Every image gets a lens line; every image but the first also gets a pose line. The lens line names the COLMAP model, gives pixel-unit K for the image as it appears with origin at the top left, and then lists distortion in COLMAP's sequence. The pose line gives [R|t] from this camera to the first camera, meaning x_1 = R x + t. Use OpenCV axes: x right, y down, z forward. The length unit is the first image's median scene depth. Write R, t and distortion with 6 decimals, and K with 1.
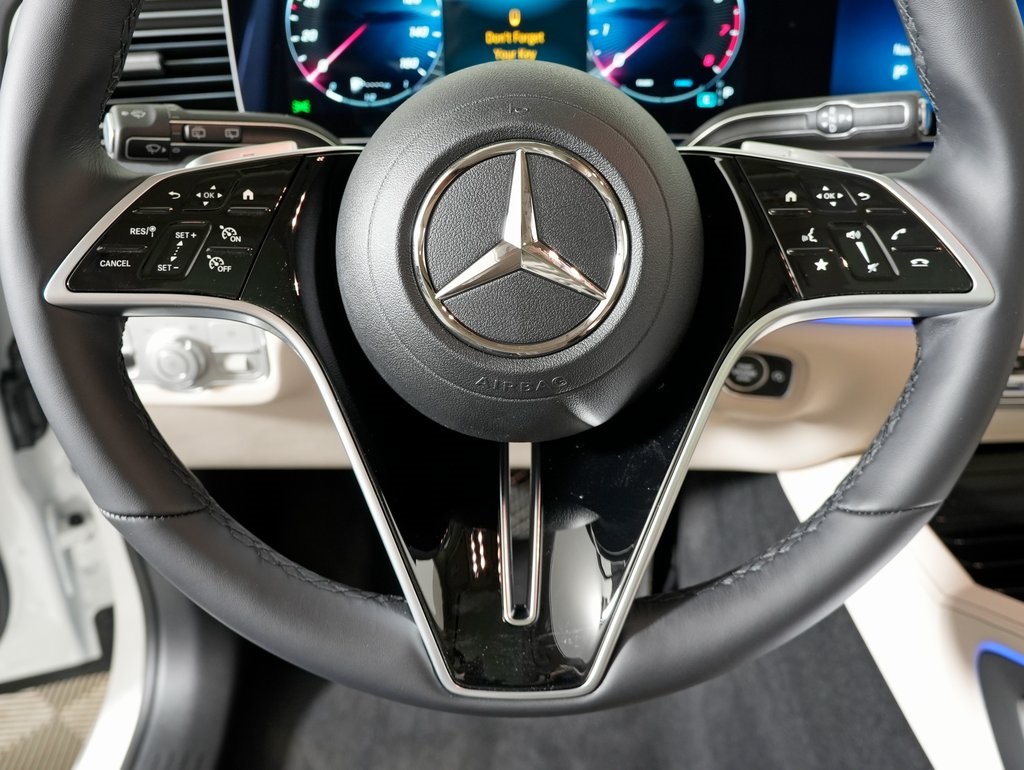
lens RADIAL K [[915.7, 0, 515.7], [0, 915.7, 386.4], [0, 0, 1]] dist [-0.151652, 0.062252]
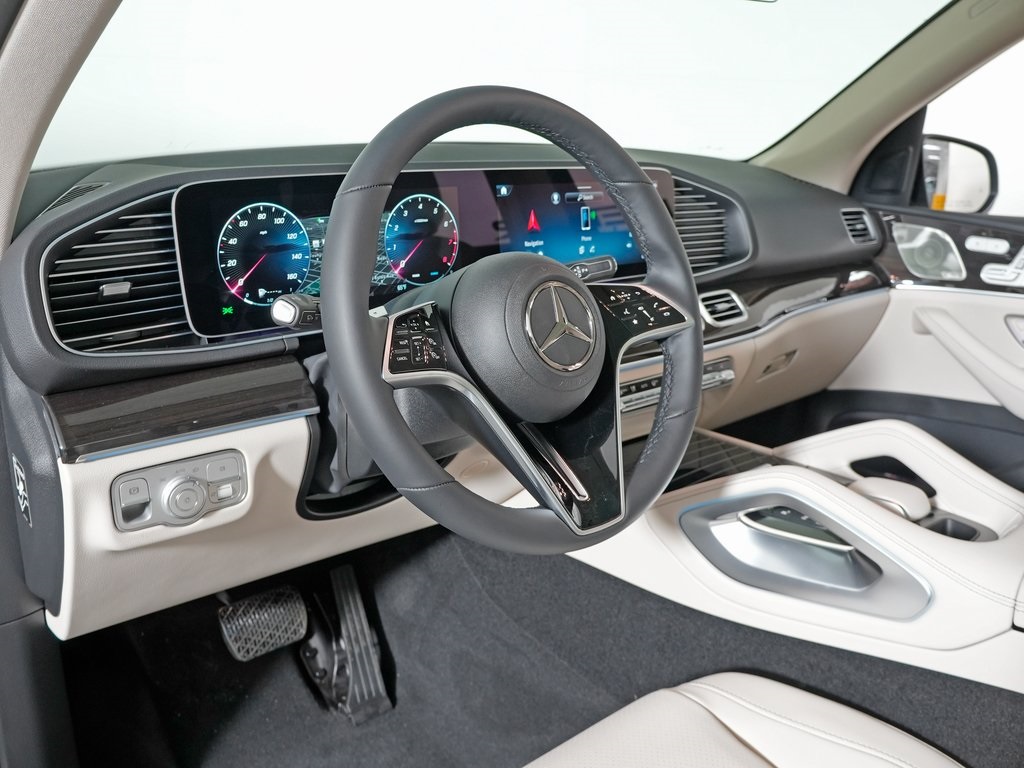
lens RADIAL K [[915.7, 0, 513.4], [0, 915.7, 390.0], [0, 0, 1]] dist [-0.151652, 0.062252]
pose [[0.744954, -0.160694, 0.647473, -1.507439], [0.309944, 0.942816, -0.122613, 0.236166], [-0.590744, 0.292021, 0.752160, -0.604577]]
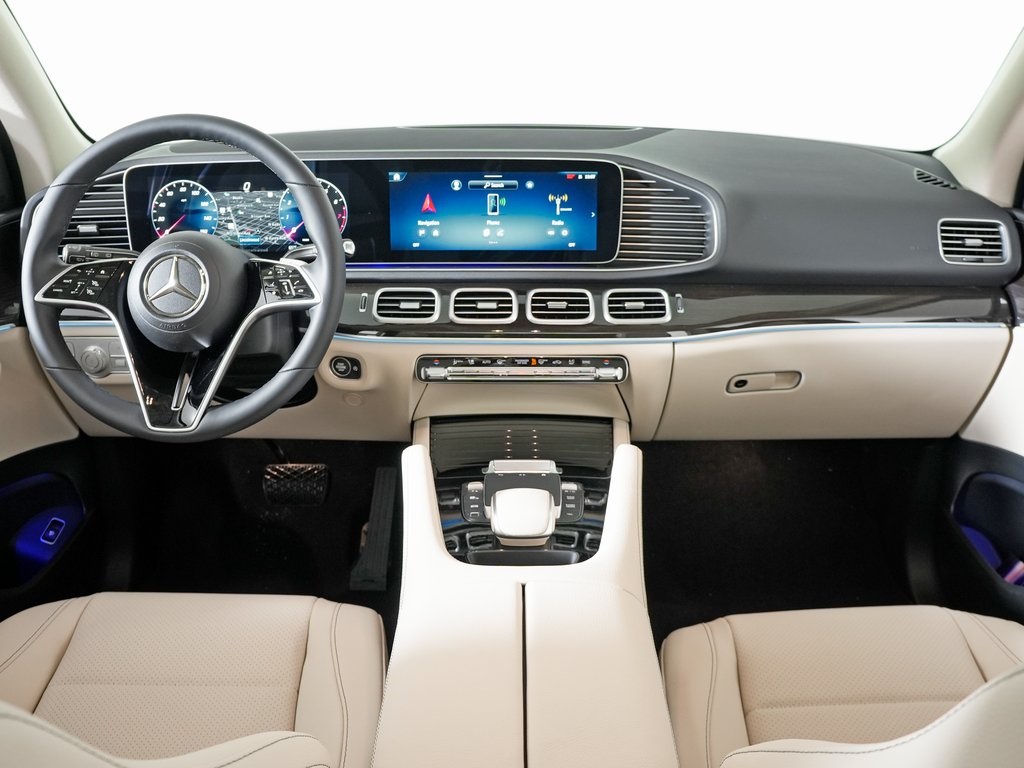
lens RADIAL K [[915.7, 0, 512.3], [0, 915.7, 380.5], [0, 0, 1]] dist [-0.151652, 0.062252]
pose [[0.999898, 0.013452, -0.004826, 1.156482], [-0.014110, 0.982830, -0.183975, 0.710843], [0.002269, 0.184025, 0.982919, -1.977702]]
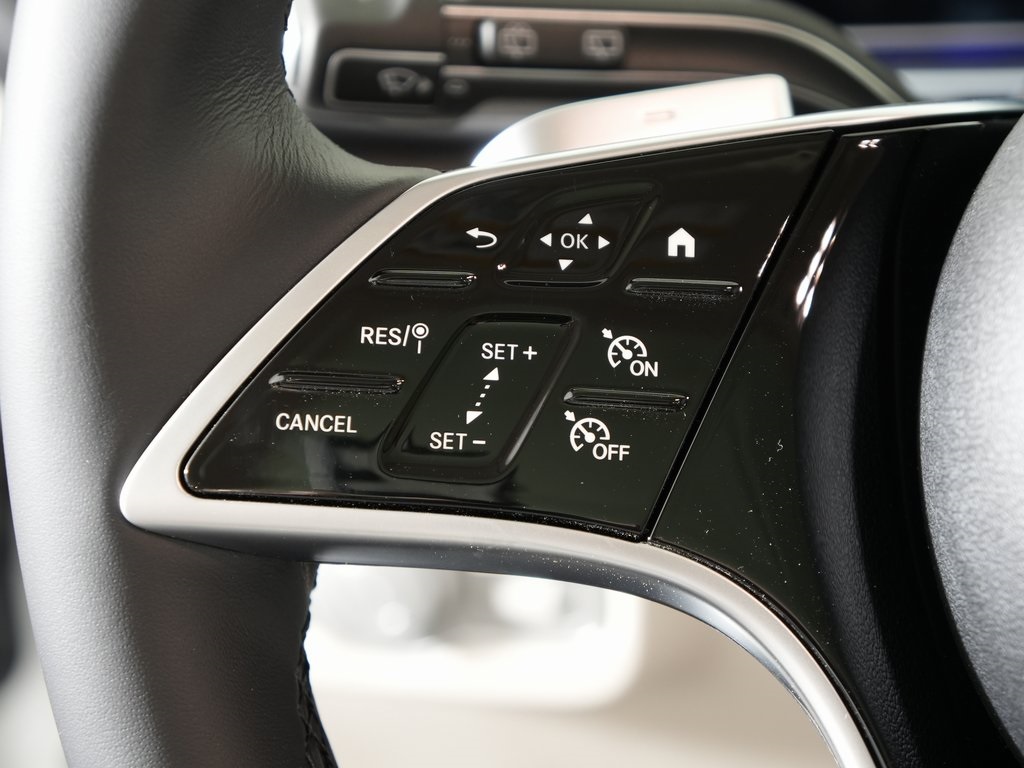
lens RADIAL K [[2088.2, 0, 511.8], [0, 2088.2, 385.3], [0, 0, 1]] dist [0.190382, 0.000000]
pose [[0.965457, 0.049208, -0.255872, -0.146674], [-0.067329, 0.995769, -0.062545, -0.100080], [0.251712, 0.077612, 0.964685, 0.180614]]
